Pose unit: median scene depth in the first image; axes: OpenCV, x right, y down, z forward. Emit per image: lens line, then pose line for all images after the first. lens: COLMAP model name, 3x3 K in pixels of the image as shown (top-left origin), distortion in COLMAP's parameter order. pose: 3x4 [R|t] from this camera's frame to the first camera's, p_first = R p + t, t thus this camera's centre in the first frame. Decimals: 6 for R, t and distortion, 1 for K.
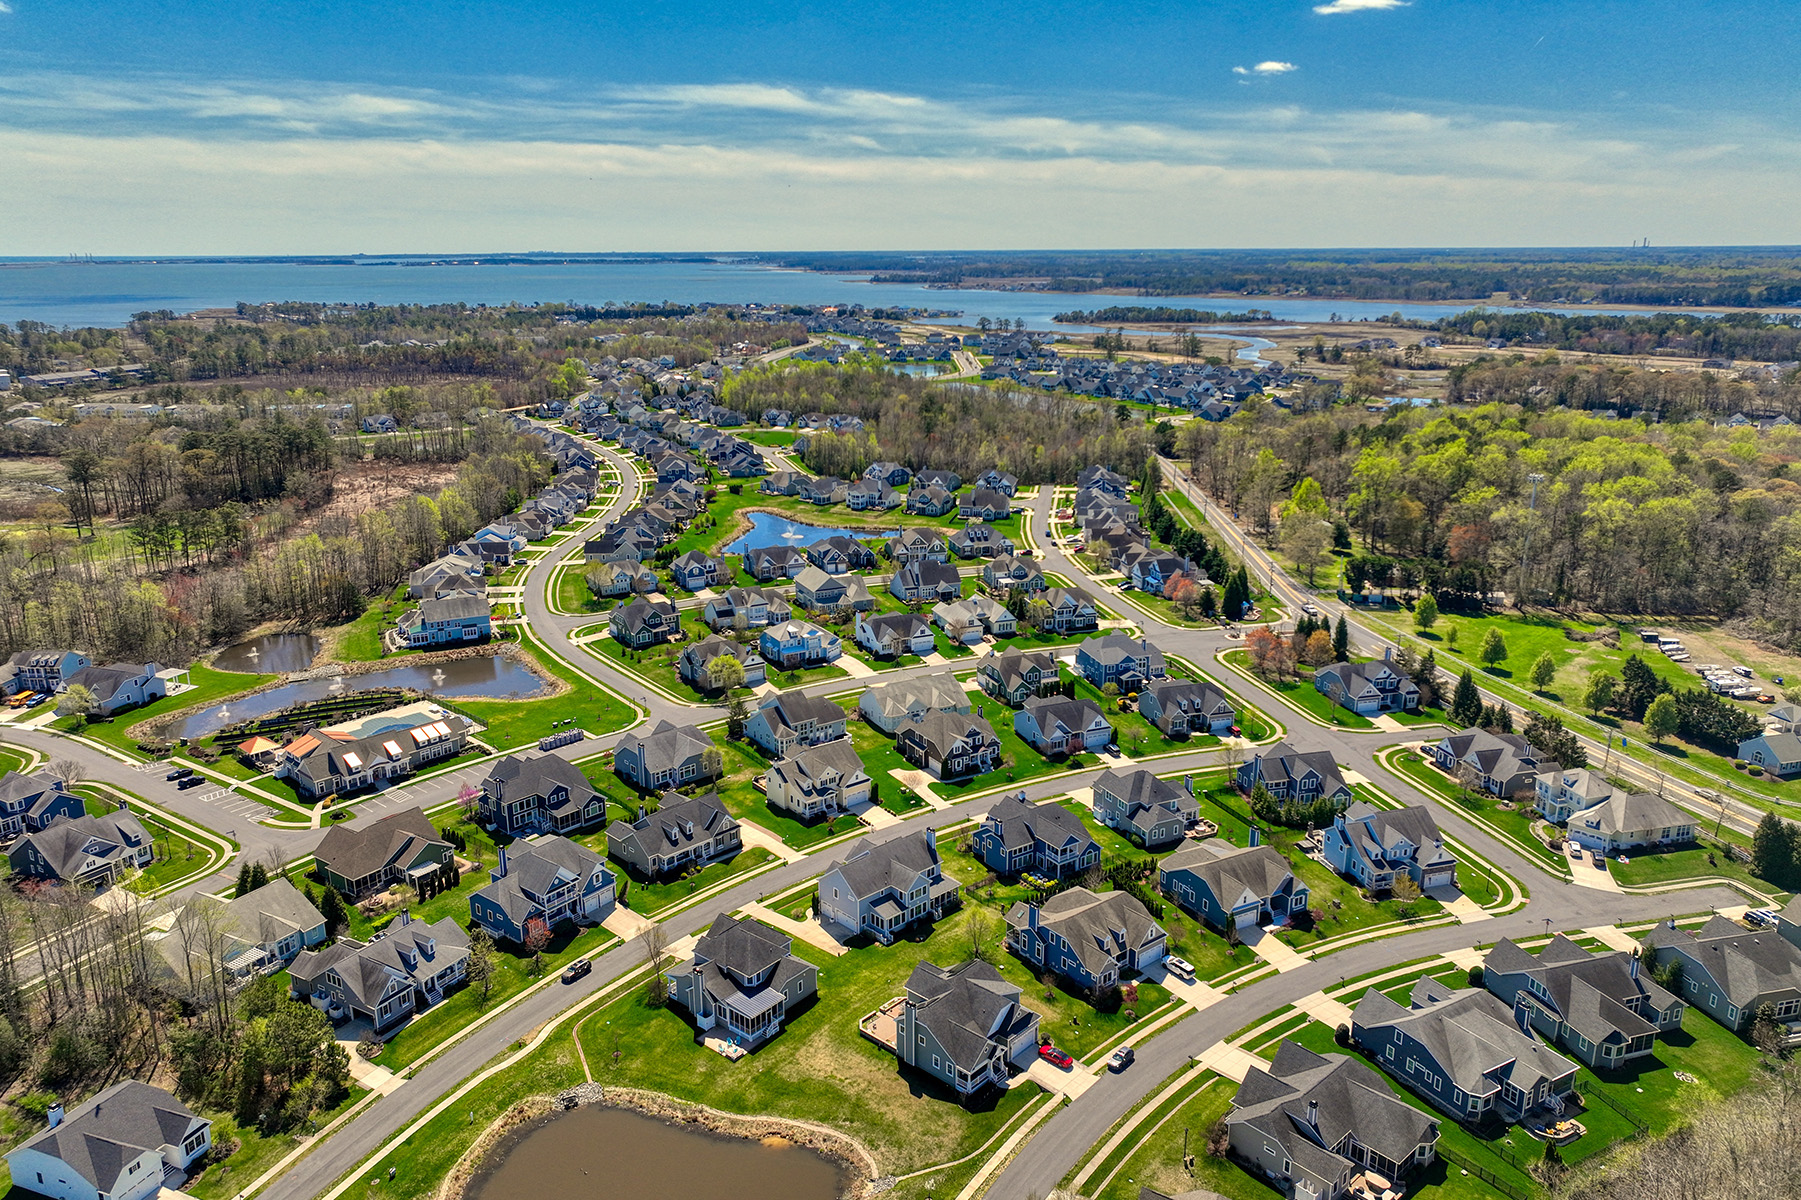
lens RADIAL K [[1243.0, 0, 903.5], [0, 1243.0, 604.1], [0, 0, 1]] dist [-0.005266, 0.008223]
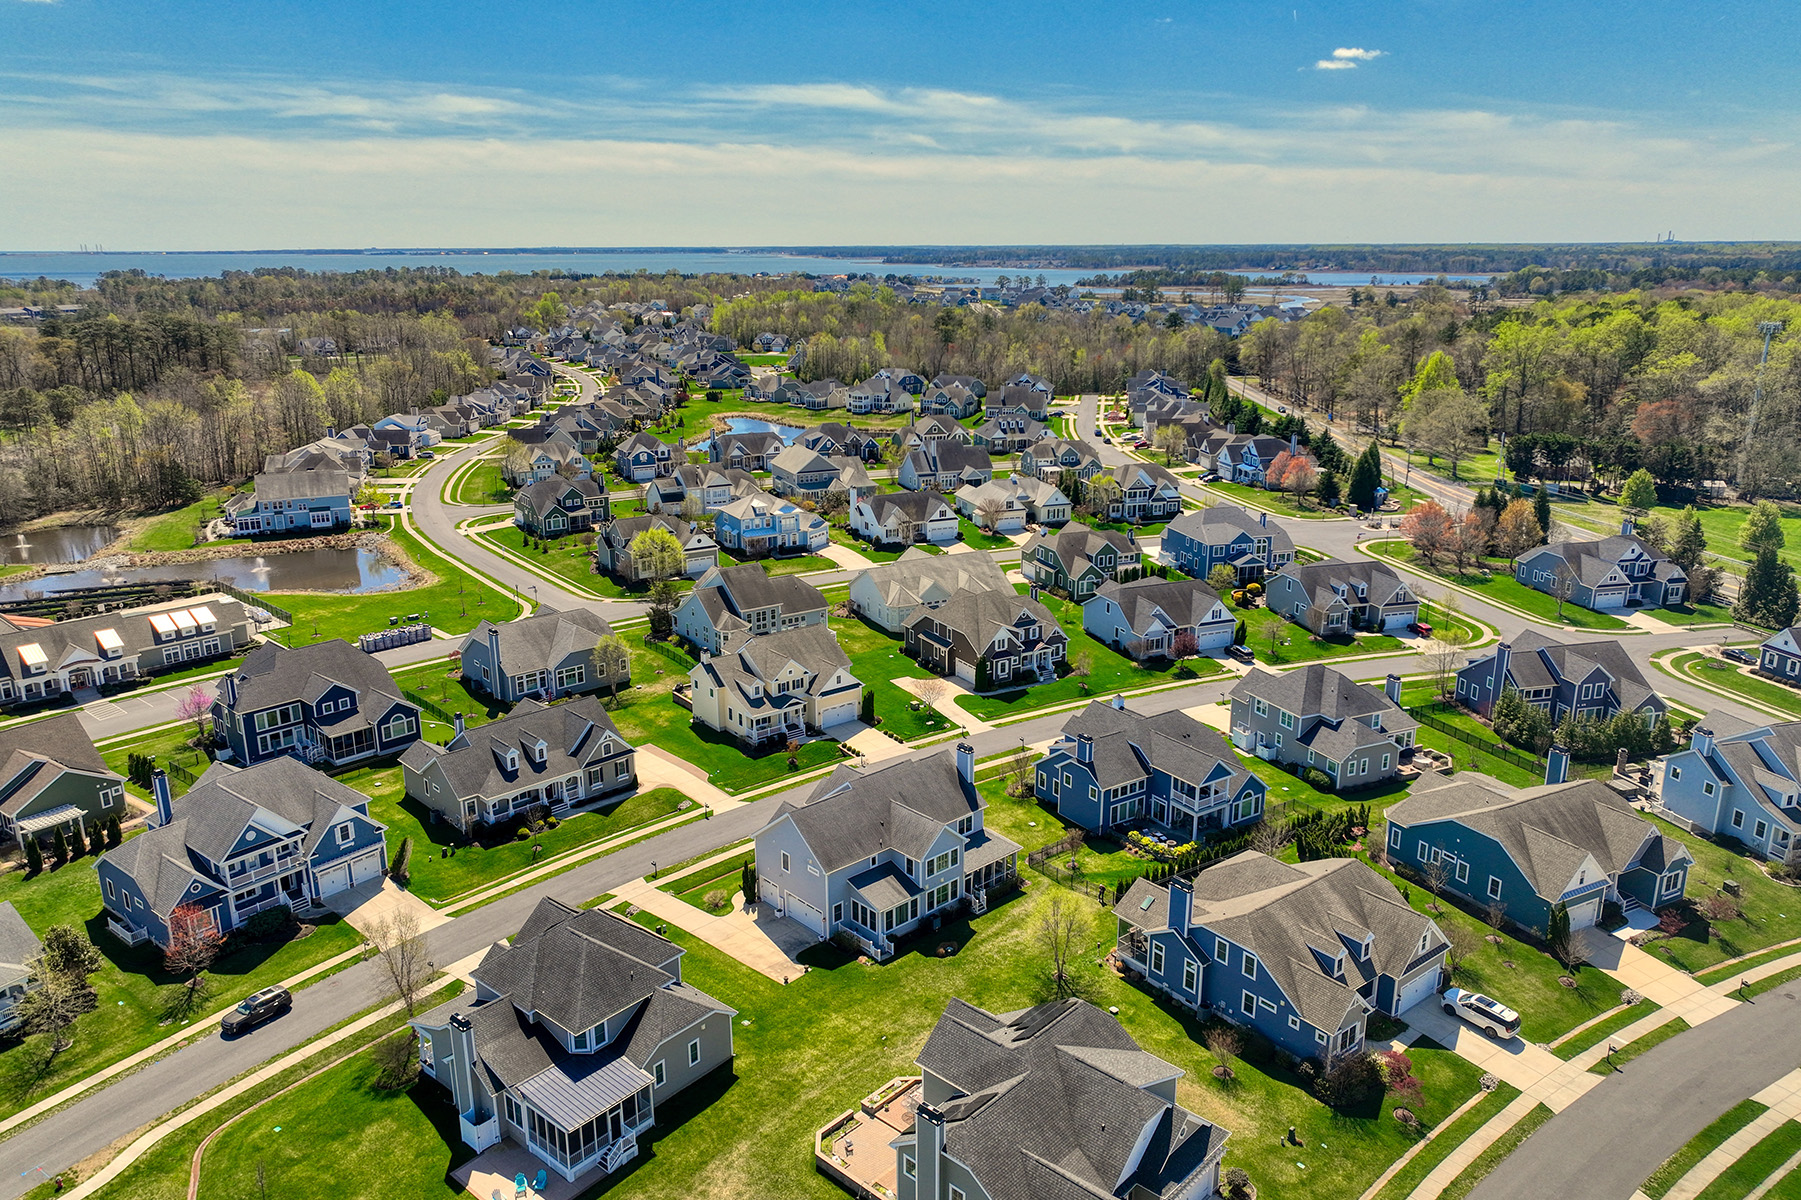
lens RADIAL K [[1243.0, 0, 898.8], [0, 1243.0, 595.5], [0, 0, 1]] dist [-0.005266, 0.008223]
pose [[0.999897, 0.002288, -0.014165, 0.000439], [-0.002383, 0.999975, -0.006693, 0.100414], [0.014150, 0.006726, 0.999877, 0.385708]]
